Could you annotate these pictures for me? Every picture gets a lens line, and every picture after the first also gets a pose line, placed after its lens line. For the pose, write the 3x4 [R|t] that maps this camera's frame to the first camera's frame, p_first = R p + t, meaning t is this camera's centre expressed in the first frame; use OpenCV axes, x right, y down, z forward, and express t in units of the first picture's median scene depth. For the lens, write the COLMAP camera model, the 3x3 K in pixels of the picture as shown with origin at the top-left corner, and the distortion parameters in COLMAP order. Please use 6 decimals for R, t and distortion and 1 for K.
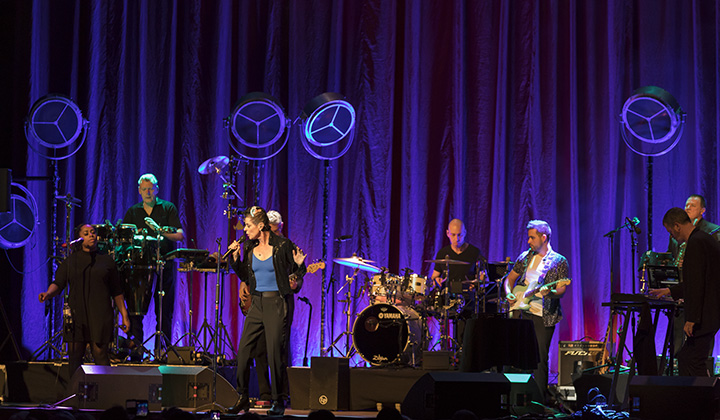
lens RADIAL K [[3594.6, 0, 360.0], [0, 3594.6, 210.0], [0, 0, 1]] dist [-0.073592, -5.485385]
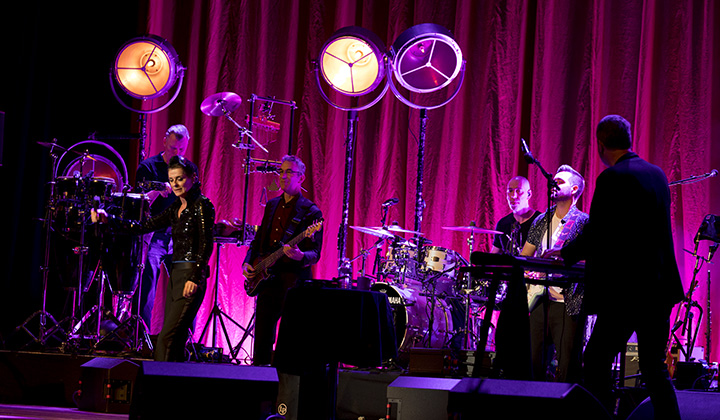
lens RADIAL K [[2801.8, 0, 385.2], [0, 2801.8, 152.0], [0, 0, 1]] dist [-0.015566, 0.476180]
pose [[0.952686, 0.010083, -0.303790, 0.169319], [-0.024534, 0.998739, -0.043790, 0.022446], [0.302965, 0.049171, 0.951732, 0.414190]]
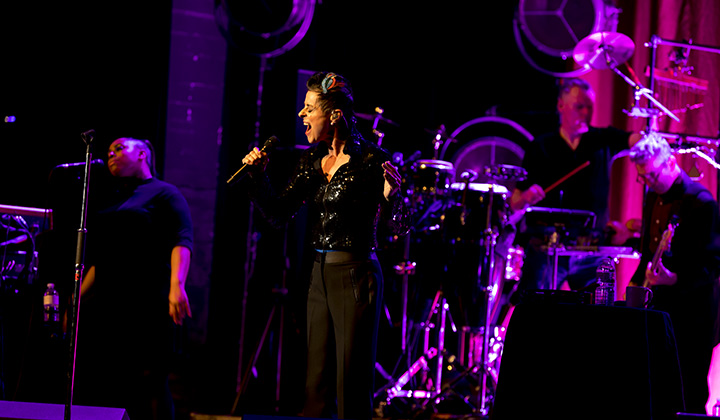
lens RADIAL K [[3608.5, 0, 360.0], [0, 3608.5, 210.0], [0, 0, 1]] dist [-0.132927, -3.968451]
pose [[0.846666, -0.001357, -0.532123, 0.201027], [-0.018253, 0.999334, -0.031592, 0.026942], [0.531811, 0.036461, 0.846078, 0.509134]]
